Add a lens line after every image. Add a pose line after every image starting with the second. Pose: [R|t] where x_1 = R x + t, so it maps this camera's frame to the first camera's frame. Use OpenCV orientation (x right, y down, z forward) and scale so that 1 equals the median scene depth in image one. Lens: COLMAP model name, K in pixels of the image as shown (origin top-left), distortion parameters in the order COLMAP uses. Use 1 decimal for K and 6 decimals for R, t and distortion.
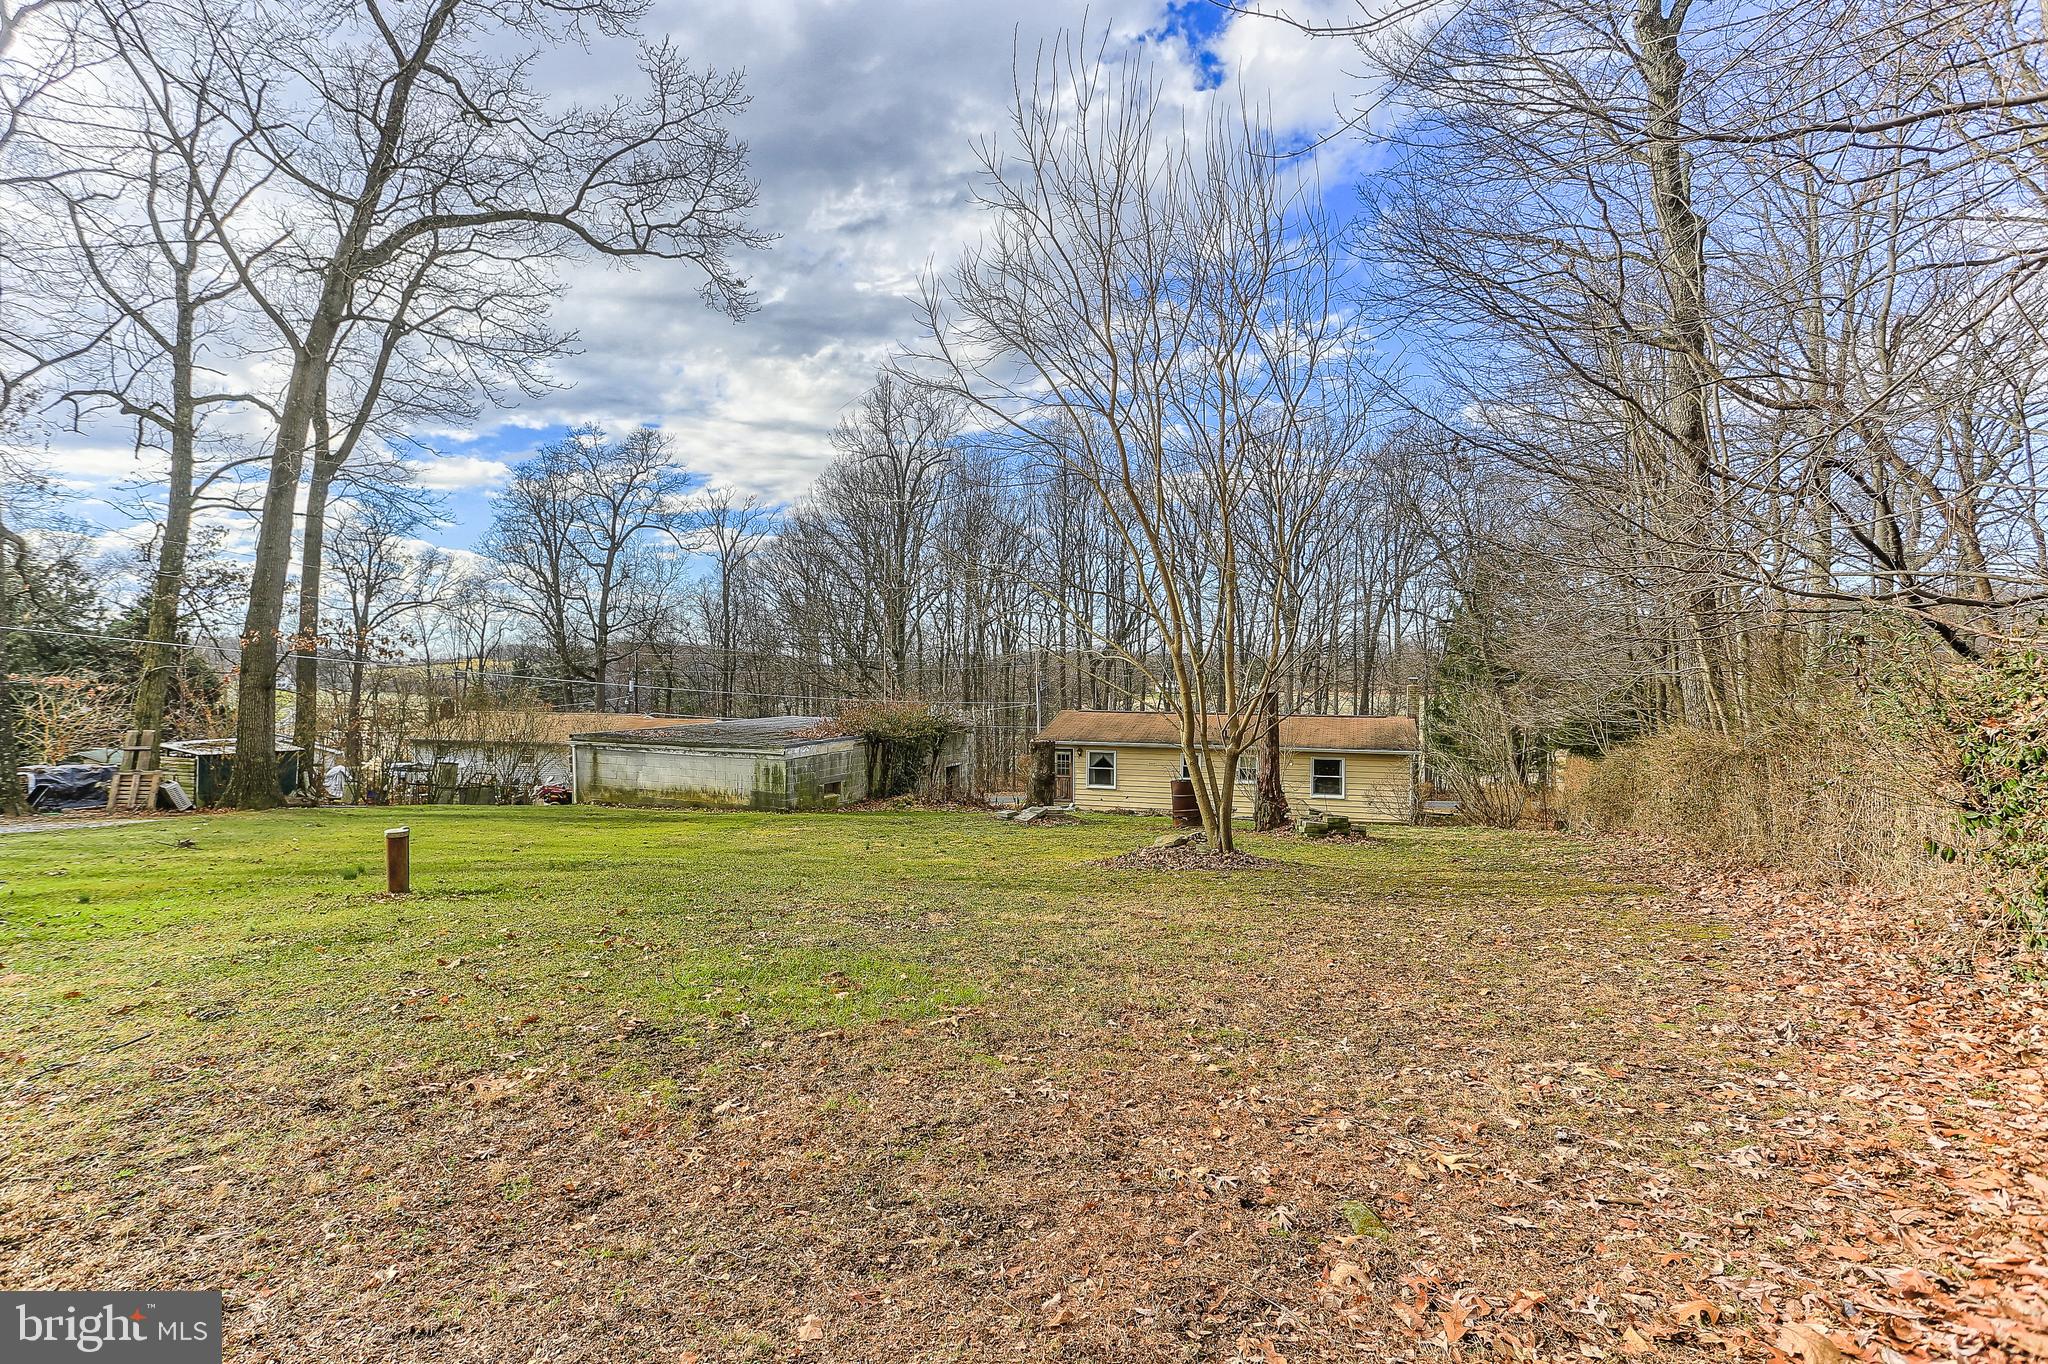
lens RADIAL K [[1011.4, 0, 1020.1], [0, 1011.4, 669.6], [0, 0, 1]] dist [-0.001490, -0.000053]
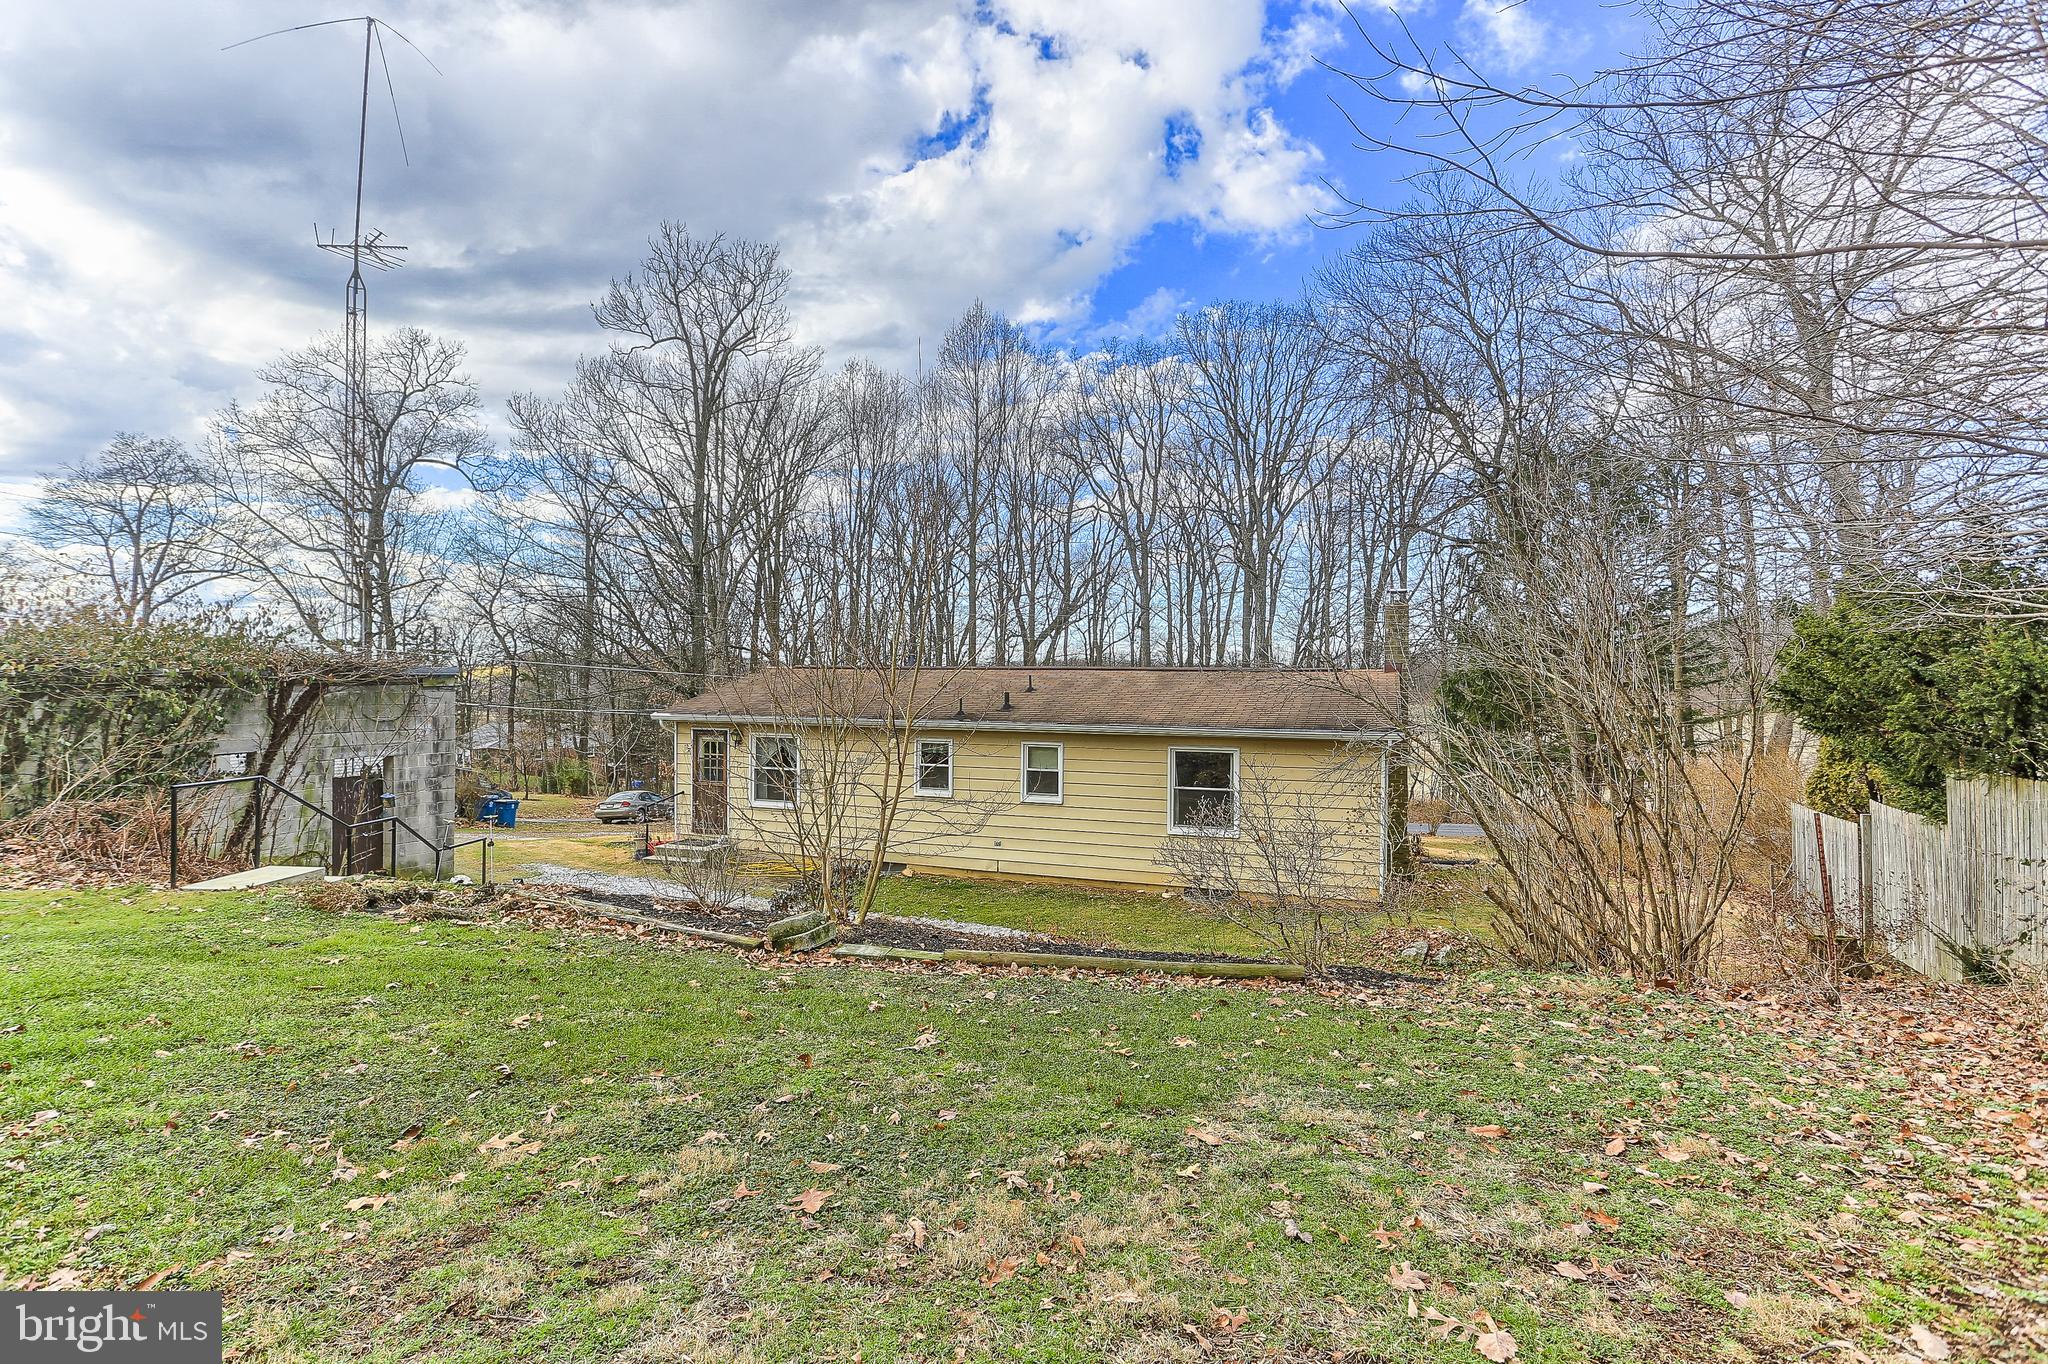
lens RADIAL K [[1011.5, 0, 994.7], [0, 1011.5, 676.1], [0, 0, 1]] dist [-0.024611, -0.000033]
pose [[0.999042, 0.002877, -0.043659, 0.206130], [-0.003009, 0.999991, -0.002956, 0.050274], [0.043651, 0.003085, 0.999042, 0.480550]]
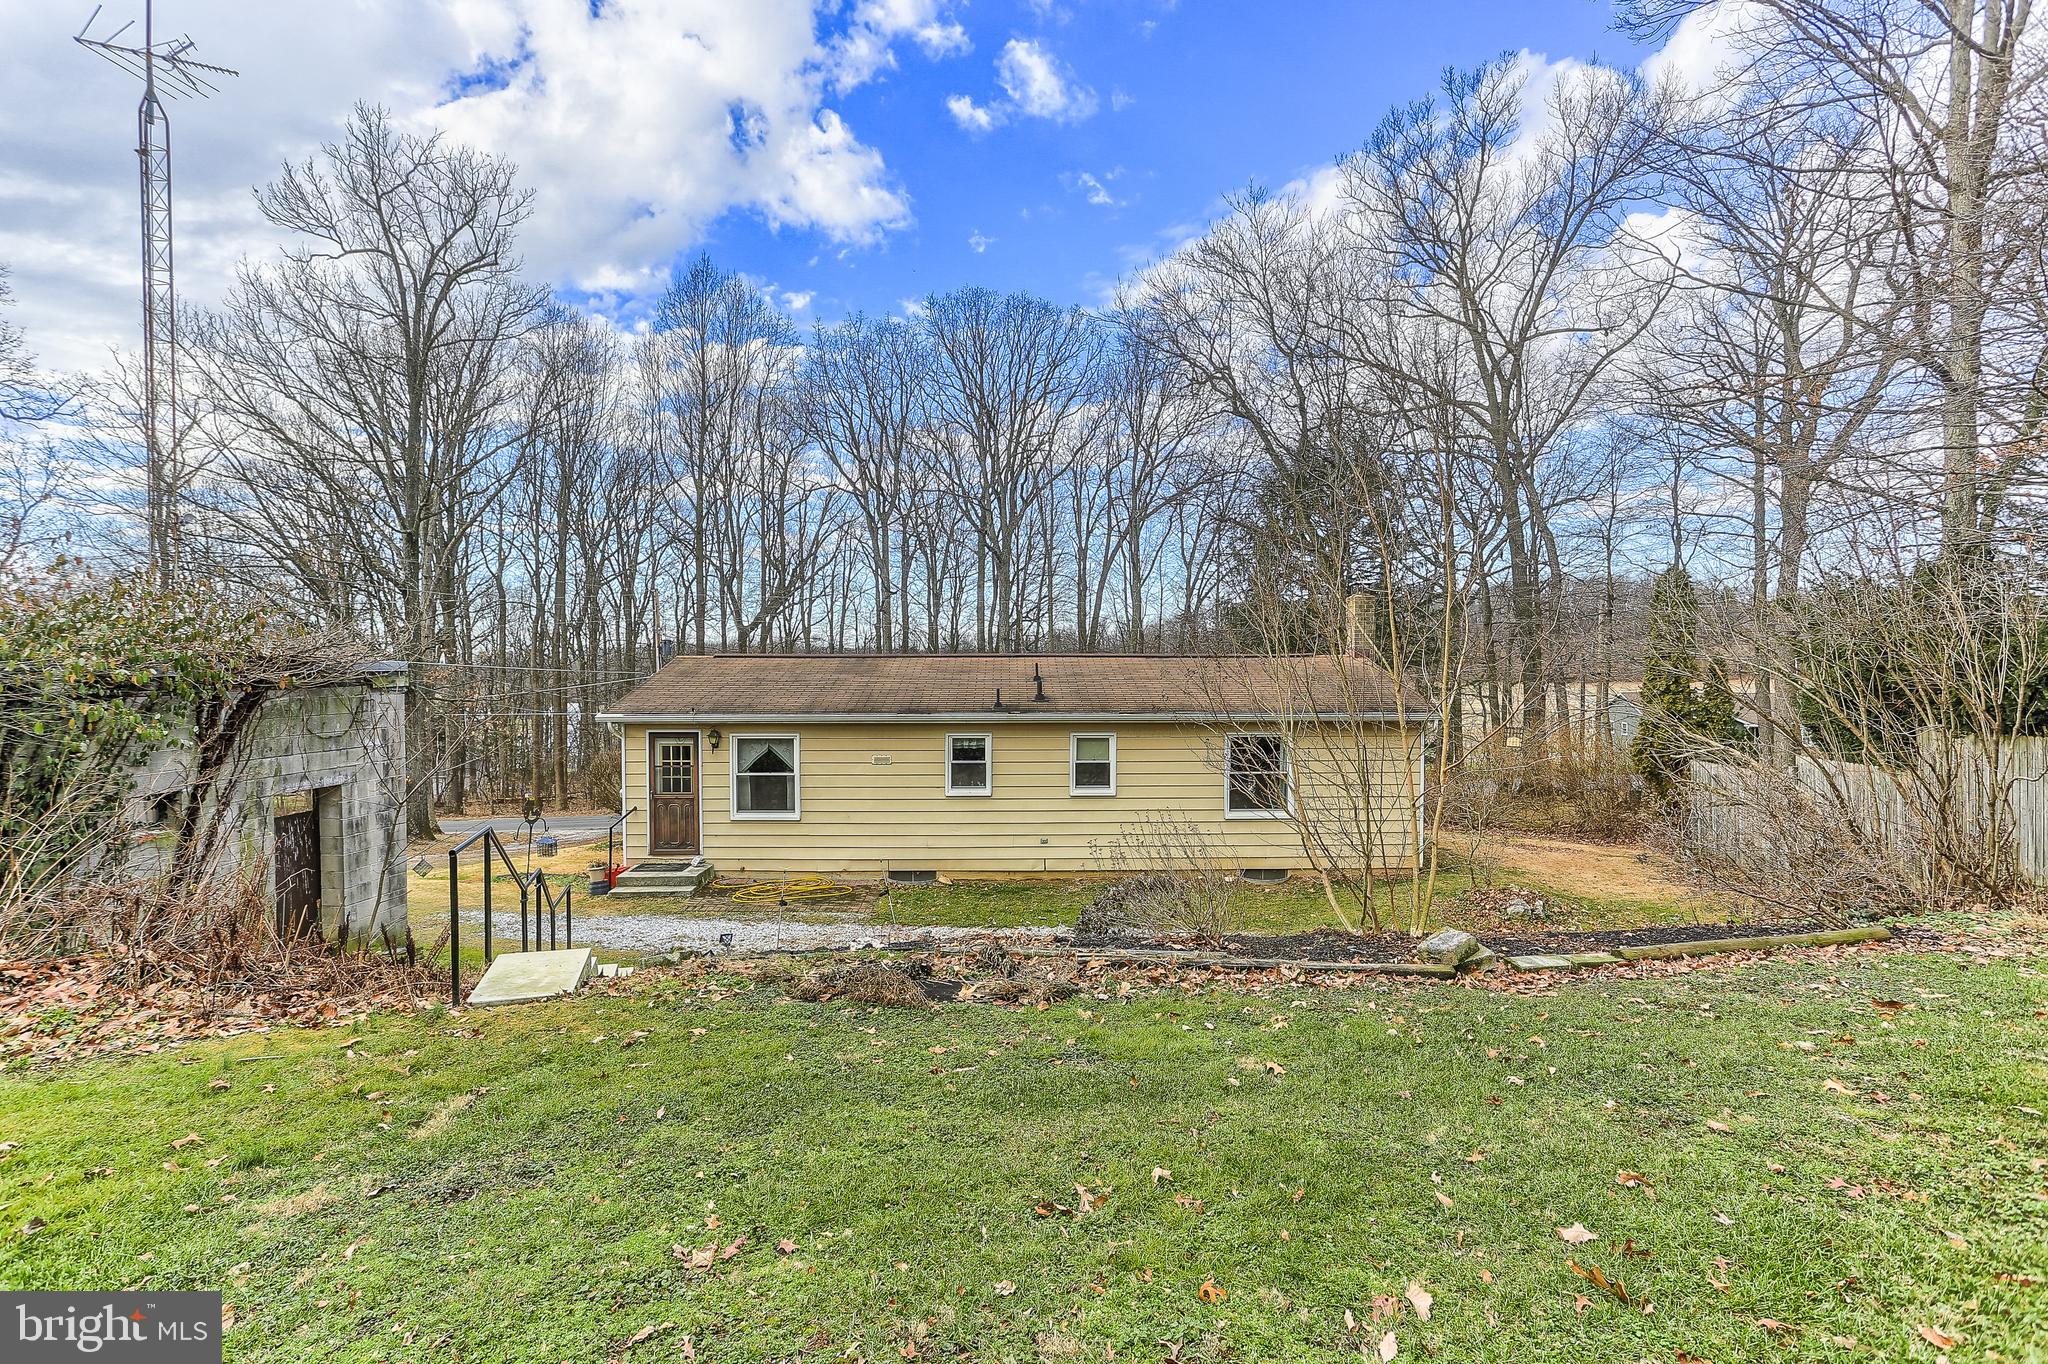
lens RADIAL K [[1011.4, 0, 1020.1], [0, 1011.4, 669.6], [0, 0, 1]] dist [-0.001490, -0.000053]
pose [[0.942710, -0.008809, 0.333497, 0.037022], [0.006959, 0.999953, 0.006744, 0.048007], [-0.333541, -0.004037, 0.942727, 0.530302]]
